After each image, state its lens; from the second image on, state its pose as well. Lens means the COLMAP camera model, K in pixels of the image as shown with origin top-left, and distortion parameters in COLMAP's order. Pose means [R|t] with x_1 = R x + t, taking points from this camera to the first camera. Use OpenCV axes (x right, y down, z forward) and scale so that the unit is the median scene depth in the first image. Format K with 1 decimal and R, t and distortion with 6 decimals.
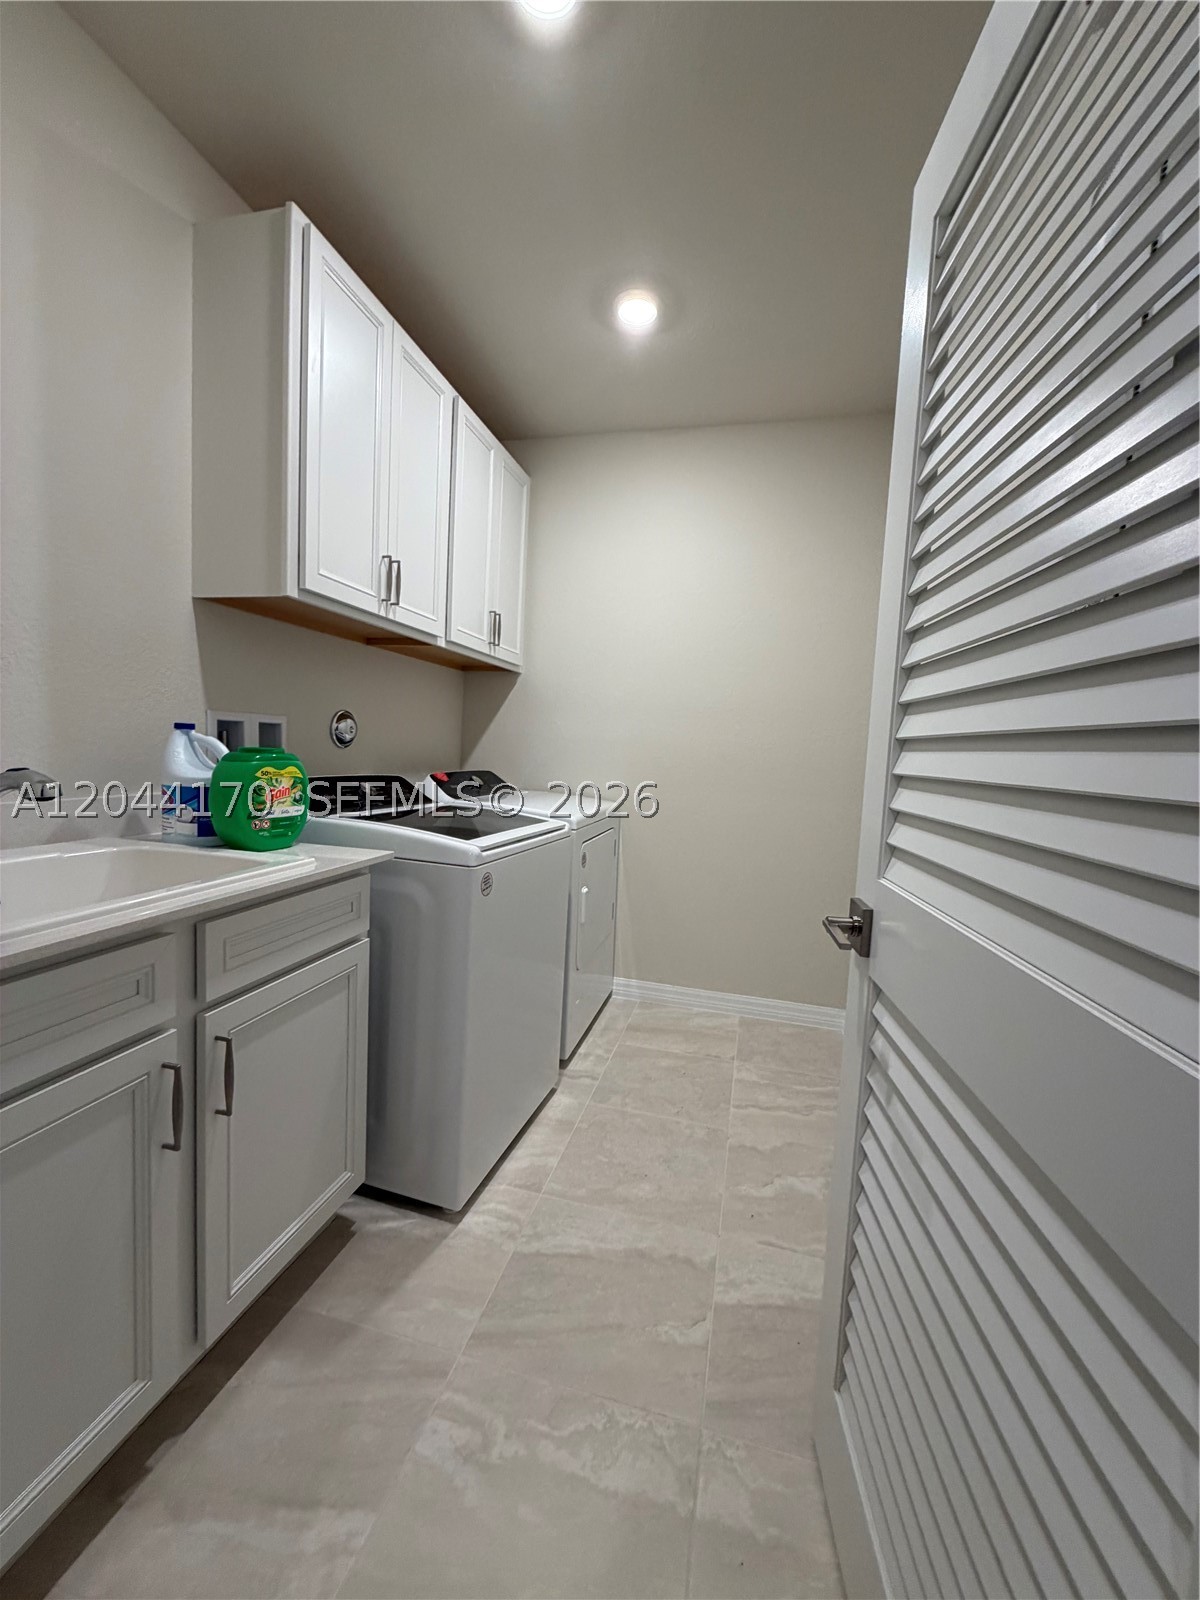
lens RADIAL K [[635.6, 0, 600.8], [0, 635.6, 801.9], [0, 0, 1]] dist [-0.000958, 0.000222]
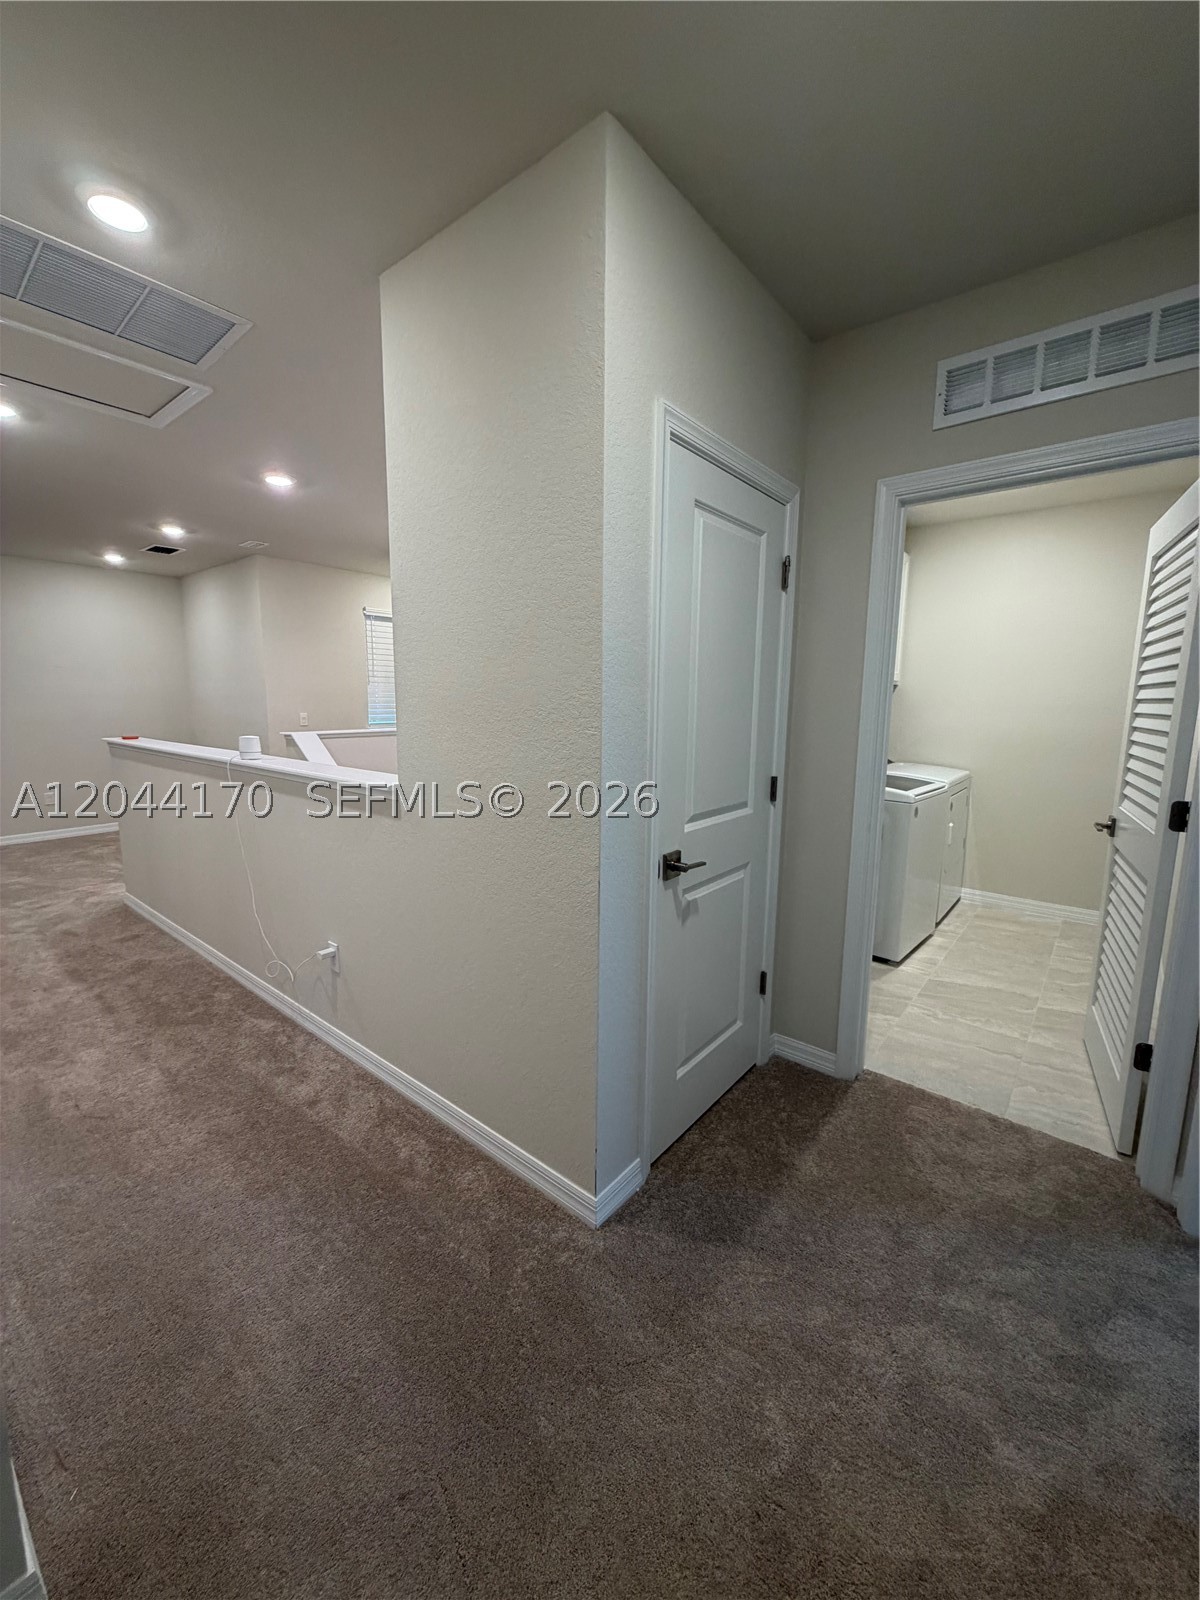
lens RADIAL K [[635.6, 0, 599.1], [0, 635.6, 790.5], [0, 0, 1]] dist [-0.000958, 0.000222]
pose [[0.904619, 0.018855, -0.425803, -0.233685], [0.000315, 0.998991, 0.044906, -0.039055], [0.426221, -0.040757, 0.903701, -1.376653]]
